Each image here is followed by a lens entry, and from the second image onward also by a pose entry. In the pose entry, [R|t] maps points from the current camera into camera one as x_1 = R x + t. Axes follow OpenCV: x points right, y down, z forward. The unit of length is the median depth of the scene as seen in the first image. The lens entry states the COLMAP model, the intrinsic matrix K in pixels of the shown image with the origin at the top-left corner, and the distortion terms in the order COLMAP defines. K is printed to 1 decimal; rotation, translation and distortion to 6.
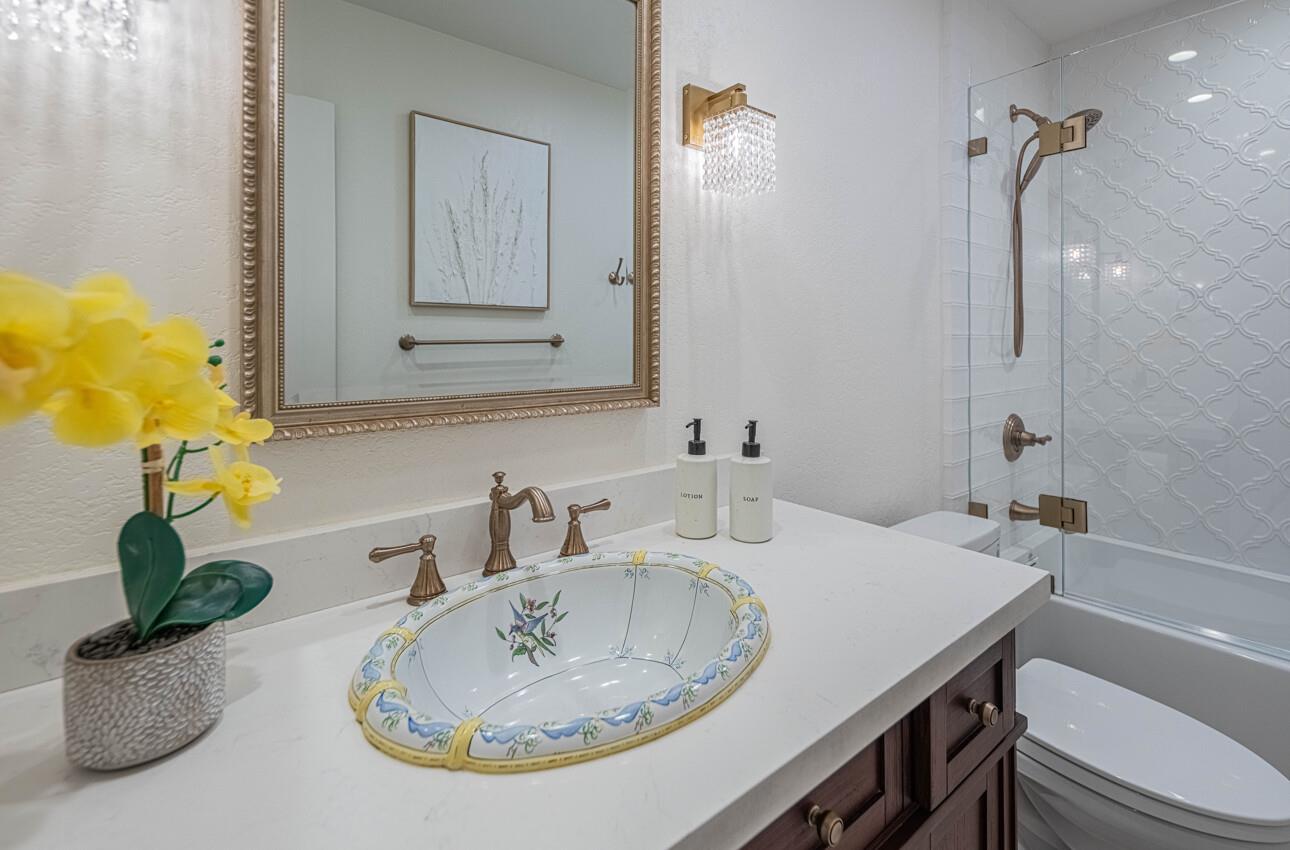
lens RADIAL K [[587.6, 0, 651.6], [0, 587.6, 348.3], [0, 0, 1]] dist [0.003938, 0.000104]
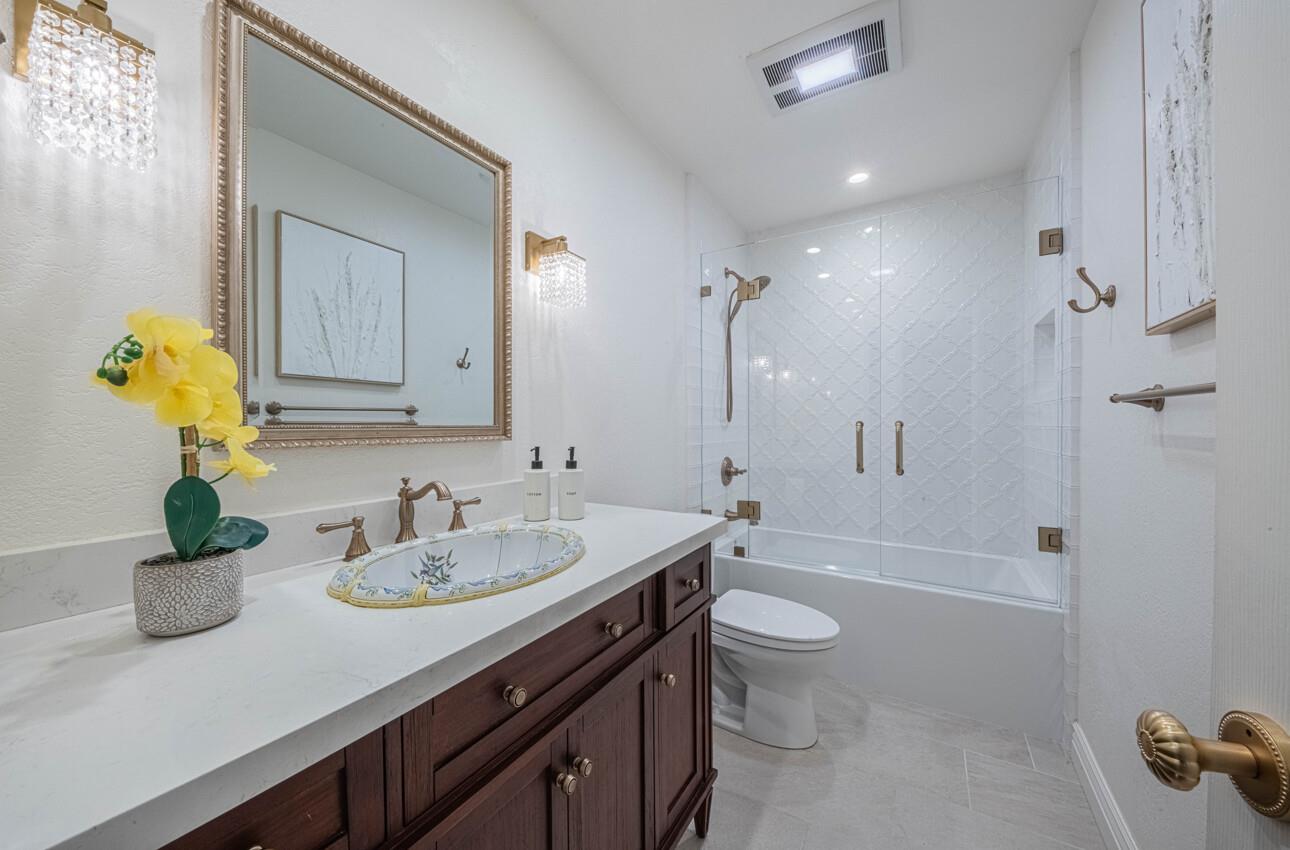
lens RADIAL K [[455.8, 0, 647.6], [0, 455.8, 435.9], [0, 0, 1]] dist [0.000196, -0.003258]
pose [[0.938759, -0.005057, 0.344536, -0.065986], [-0.000492, 0.999872, 0.016015, 0.071030], [-0.344573, -0.015204, 0.938636, -0.251160]]
